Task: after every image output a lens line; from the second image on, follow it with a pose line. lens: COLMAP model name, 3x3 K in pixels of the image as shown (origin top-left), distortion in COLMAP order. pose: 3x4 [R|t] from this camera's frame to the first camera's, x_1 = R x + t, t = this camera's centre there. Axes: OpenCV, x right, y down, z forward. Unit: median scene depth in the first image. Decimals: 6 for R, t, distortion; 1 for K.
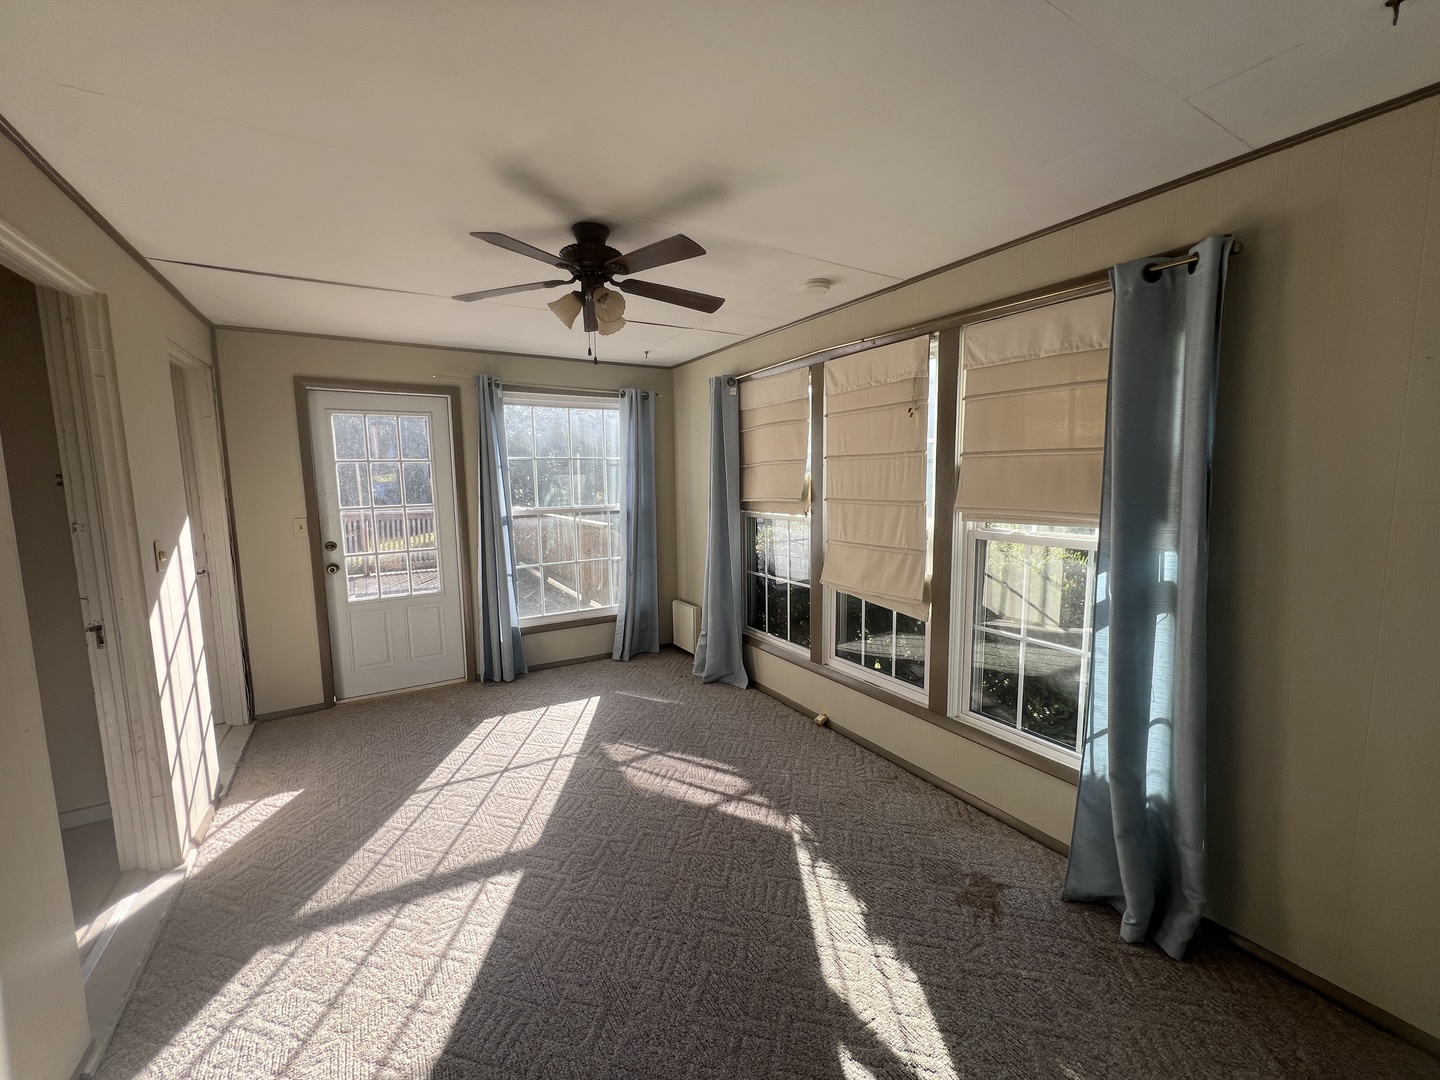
lens RADIAL K [[574.4, 0, 718.5], [0, 574.4, 542.0], [0, 0, 1]] dist [0.002070, 0.000152]
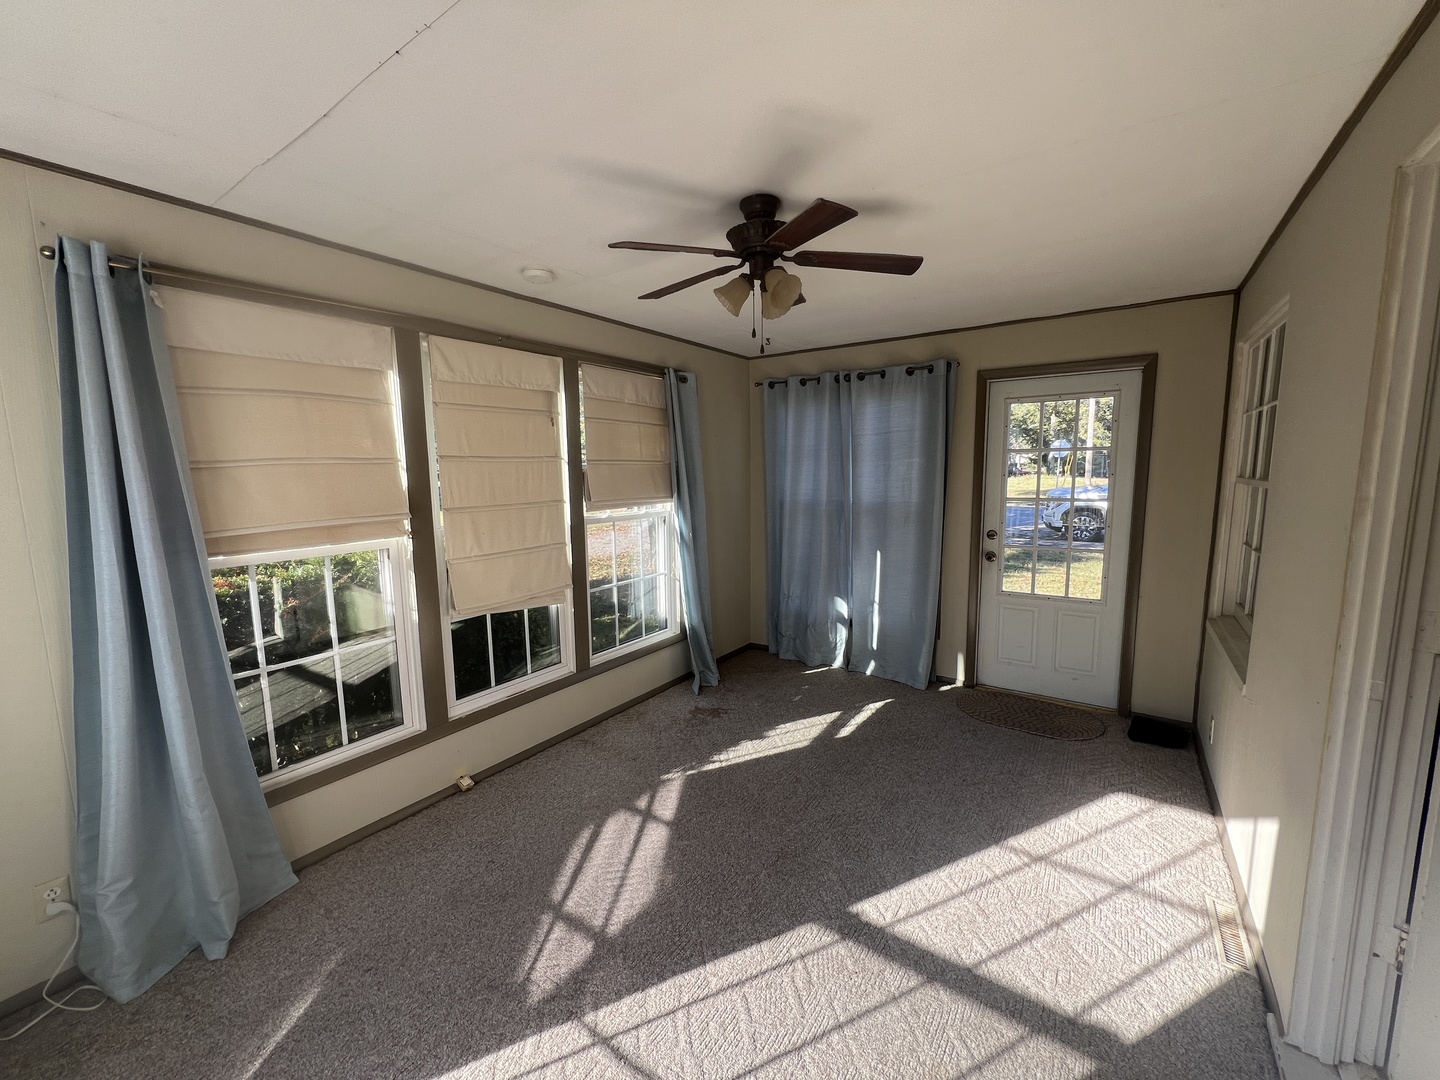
lens RADIAL K [[574.4, 0, 718.3], [0, 574.4, 539.0], [0, 0, 1]] dist [0.002070, 0.000152]
pose [[-0.400948, -0.096962, 0.910955, -0.898428], [0.121545, 0.979962, 0.157804, -0.148176], [-0.908002, 0.173993, -0.381128, 1.253556]]
